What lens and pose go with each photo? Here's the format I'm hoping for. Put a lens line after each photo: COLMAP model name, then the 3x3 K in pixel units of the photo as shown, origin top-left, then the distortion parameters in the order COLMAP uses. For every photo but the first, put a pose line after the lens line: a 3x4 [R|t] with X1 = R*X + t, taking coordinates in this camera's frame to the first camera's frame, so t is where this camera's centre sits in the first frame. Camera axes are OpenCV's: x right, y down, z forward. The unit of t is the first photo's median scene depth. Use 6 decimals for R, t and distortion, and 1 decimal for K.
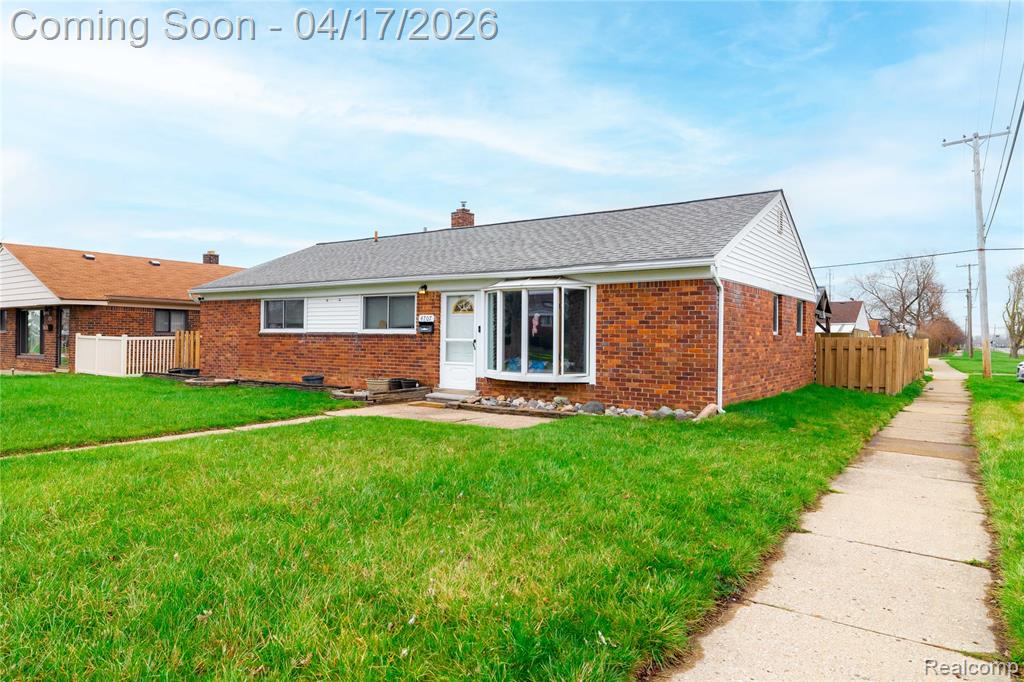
lens RADIAL K [[634.0, 0, 512.2], [0, 634.0, 328.9], [0, 0, 1]] dist [-0.001967, -0.000371]
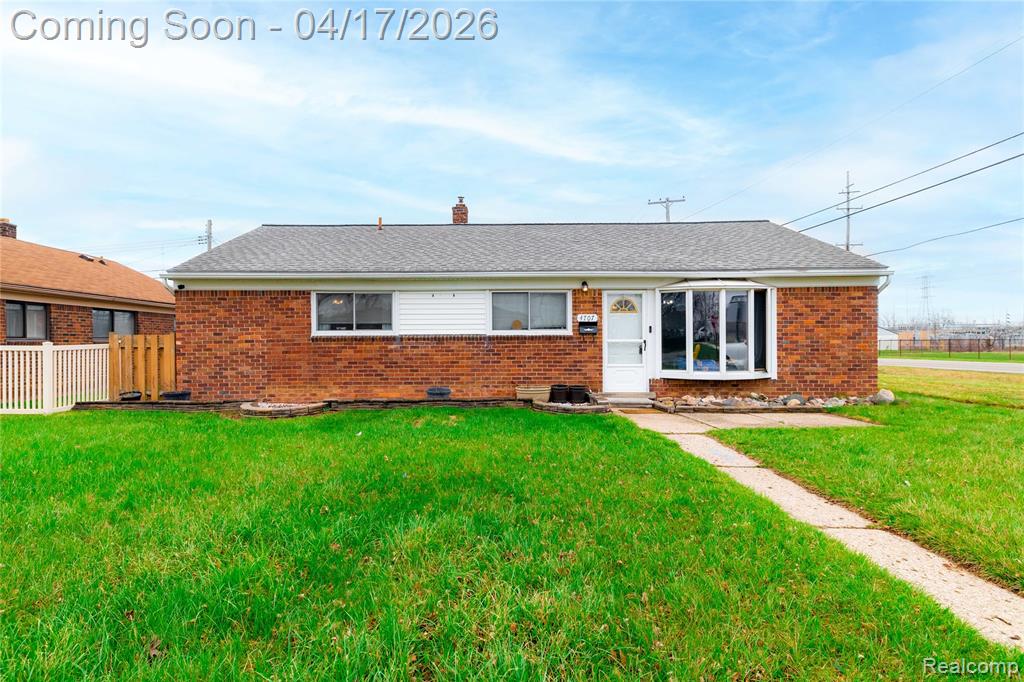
lens RADIAL K [[519.2, 0, 512.0], [0, 519.2, 341.0], [0, 0, 1]] dist [0.016596, -0.000034]
pose [[0.832746, -0.016521, 0.553409, -0.645669], [0.005999, 0.999765, 0.020819, 0.000469], [-0.553623, -0.014017, 0.832649, 0.434113]]
